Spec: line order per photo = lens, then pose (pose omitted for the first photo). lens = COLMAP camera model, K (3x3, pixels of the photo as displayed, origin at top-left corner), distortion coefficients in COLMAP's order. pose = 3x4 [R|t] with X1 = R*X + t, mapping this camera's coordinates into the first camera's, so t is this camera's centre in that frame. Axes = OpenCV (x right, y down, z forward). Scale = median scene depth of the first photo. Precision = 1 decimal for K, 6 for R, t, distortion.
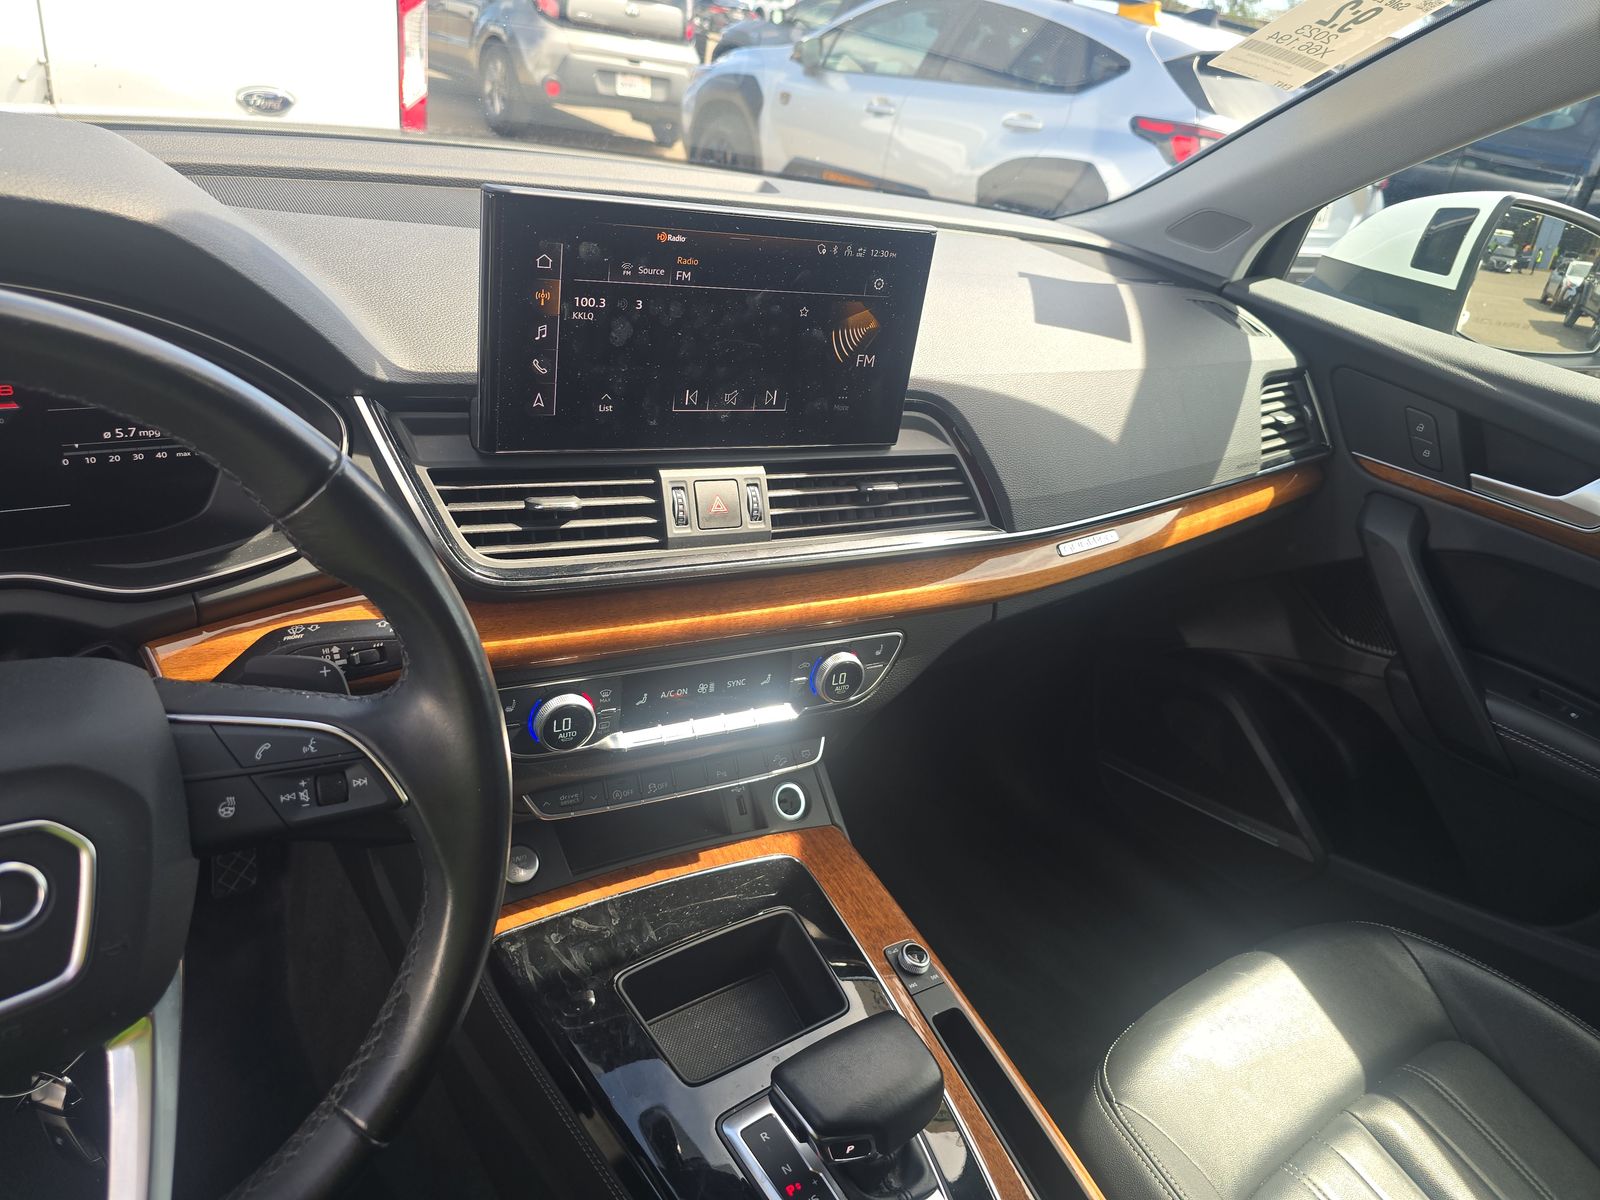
lens RADIAL K [[1072.9, 0, 801.9], [0, 1072.9, 594.6], [0, 0, 1]] dist [0.079537, -0.080294]
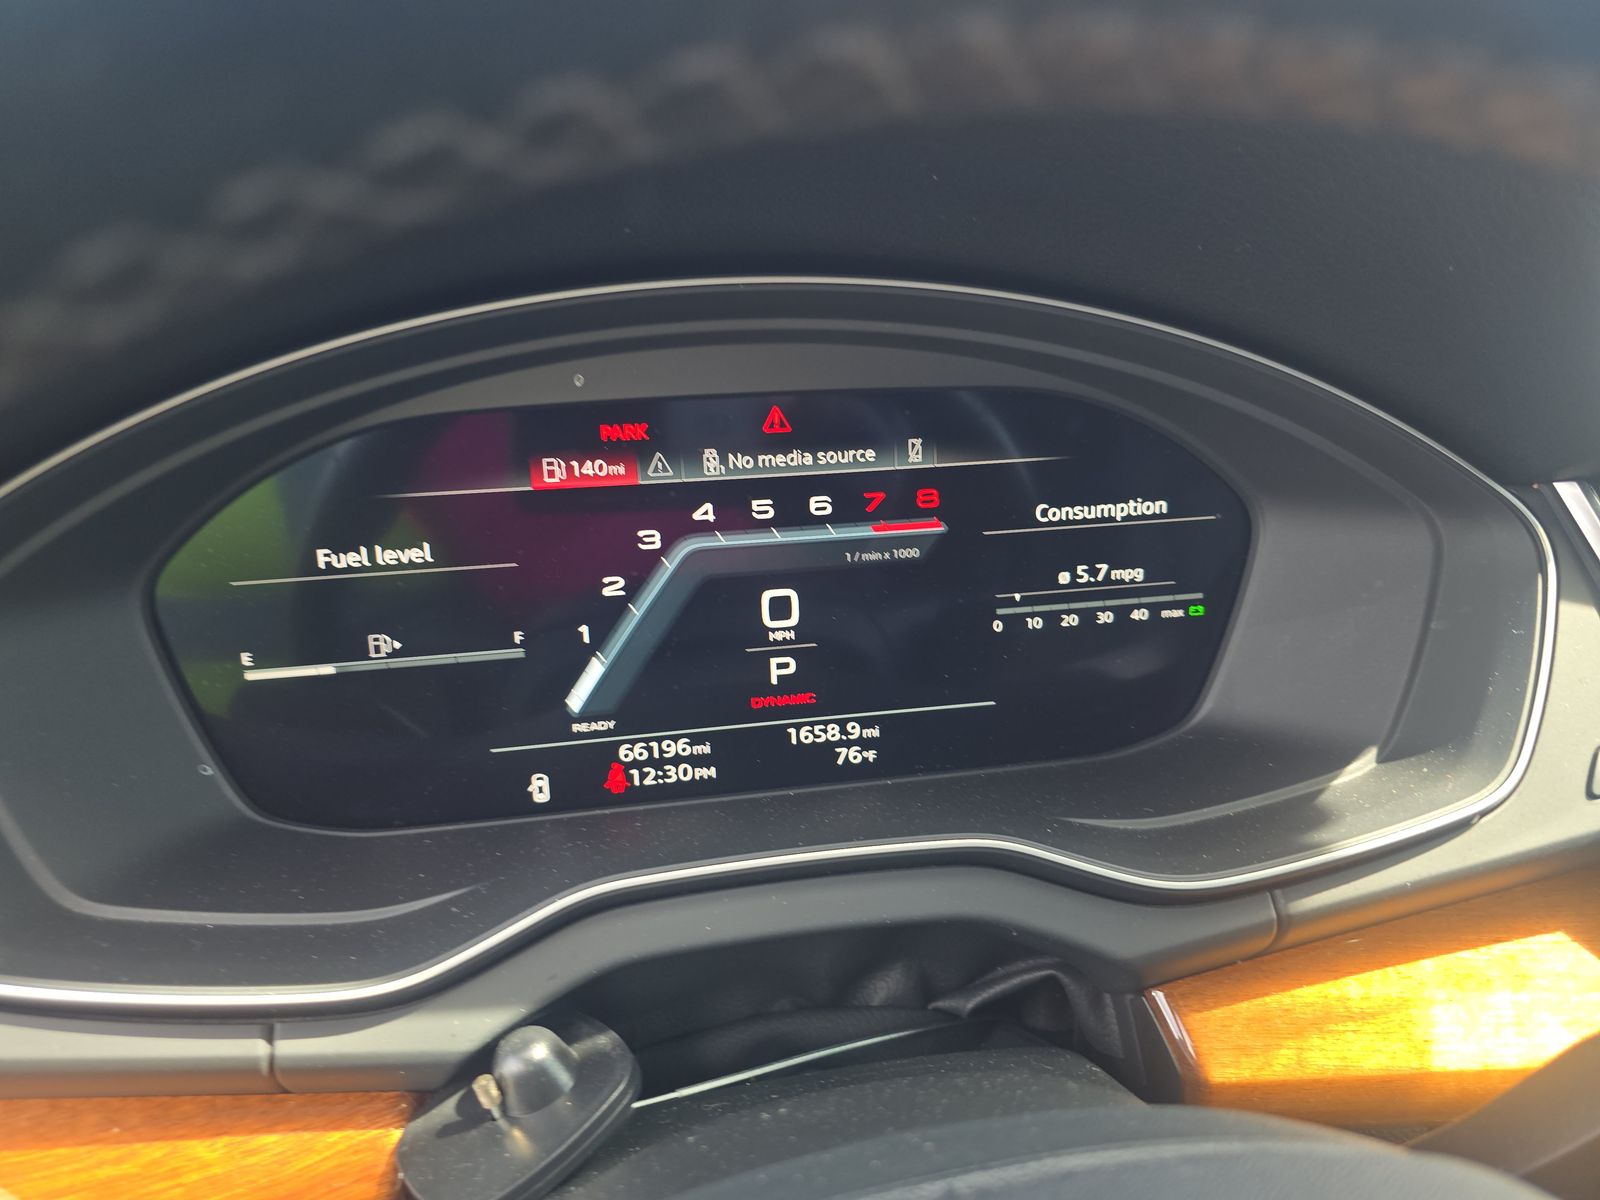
lens RADIAL K [[1102.0, 0, 778.8], [0, 1102.0, 591.1], [0, 0, 1]] dist [0.028826, -0.032255]
pose [[0.904851, -0.030874, -0.424607, -0.462943], [-0.056346, 0.979908, -0.191326, -0.021176], [0.421983, 0.197046, 0.884931, 0.390188]]
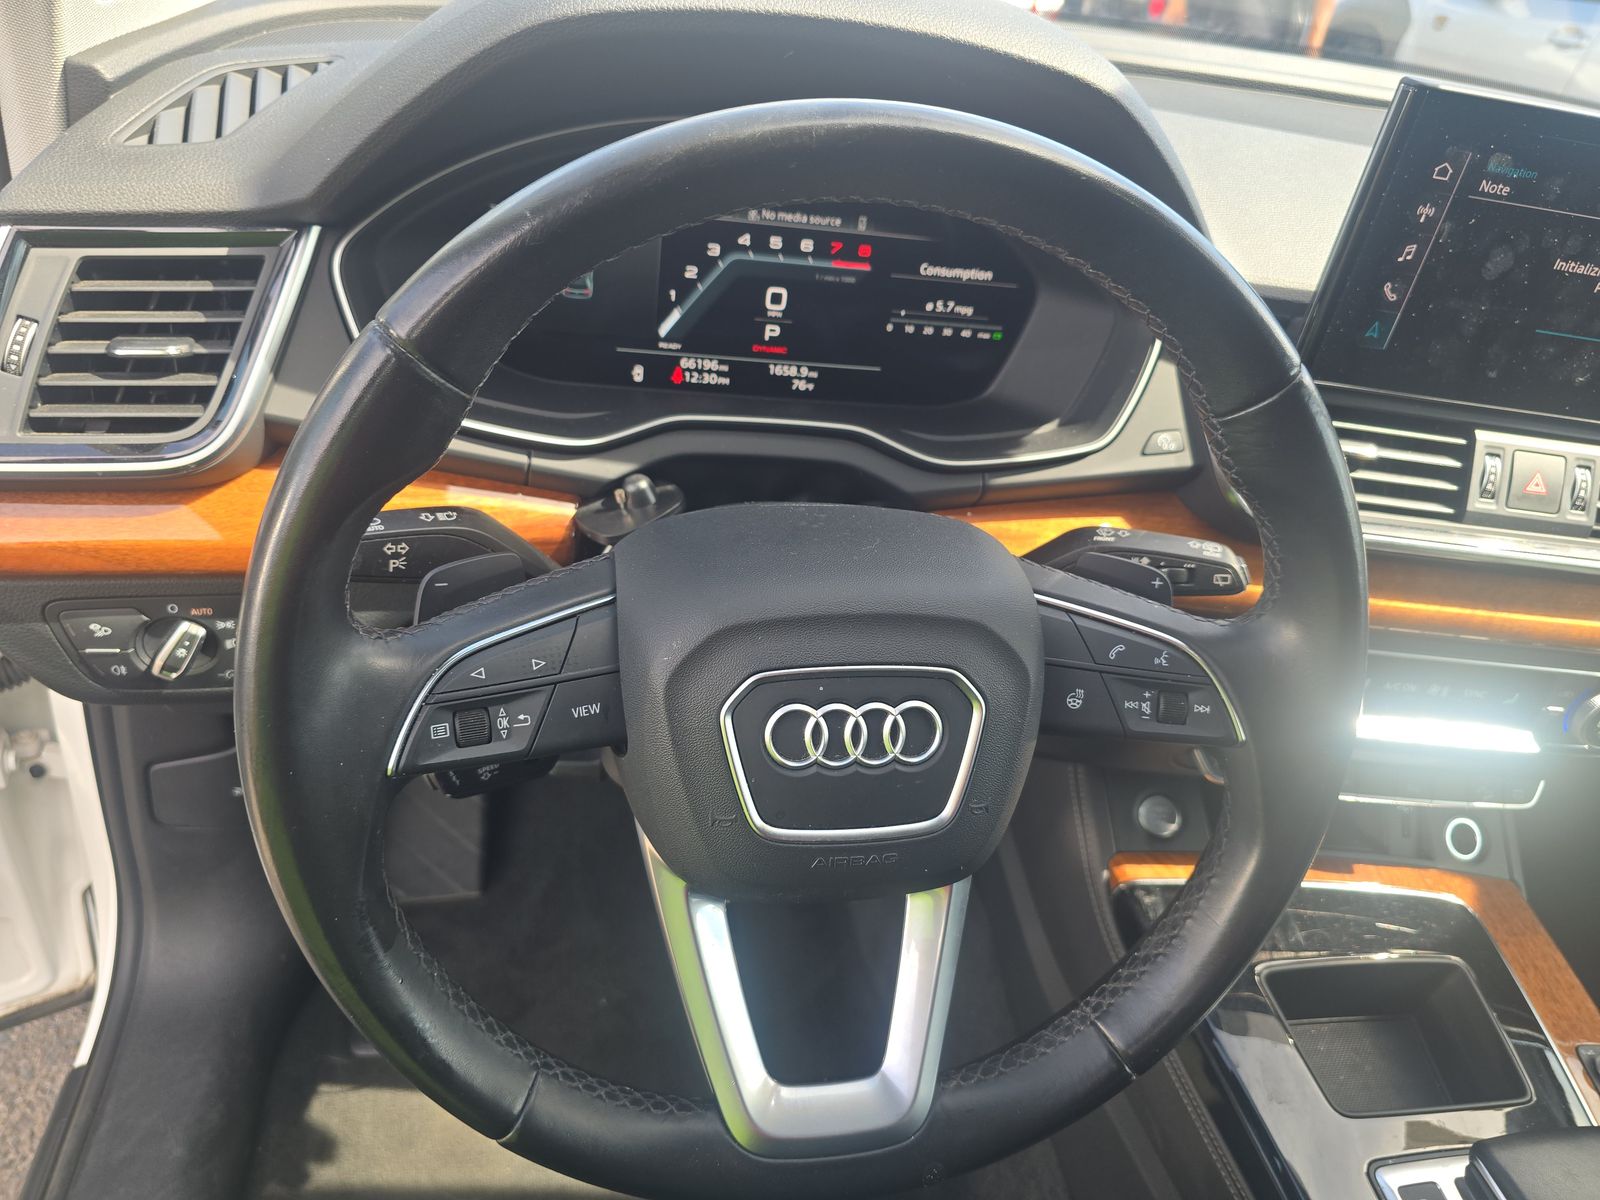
lens RADIAL K [[1102.0, 0, 778.8], [0, 1102.0, 591.1], [0, 0, 1]] dist [0.028826, -0.032255]
pose [[0.907688, 0.226691, -0.353149, -0.295044], [-0.208870, 0.973946, 0.088337, 0.045660], [0.363973, -0.006420, 0.931387, -0.016925]]
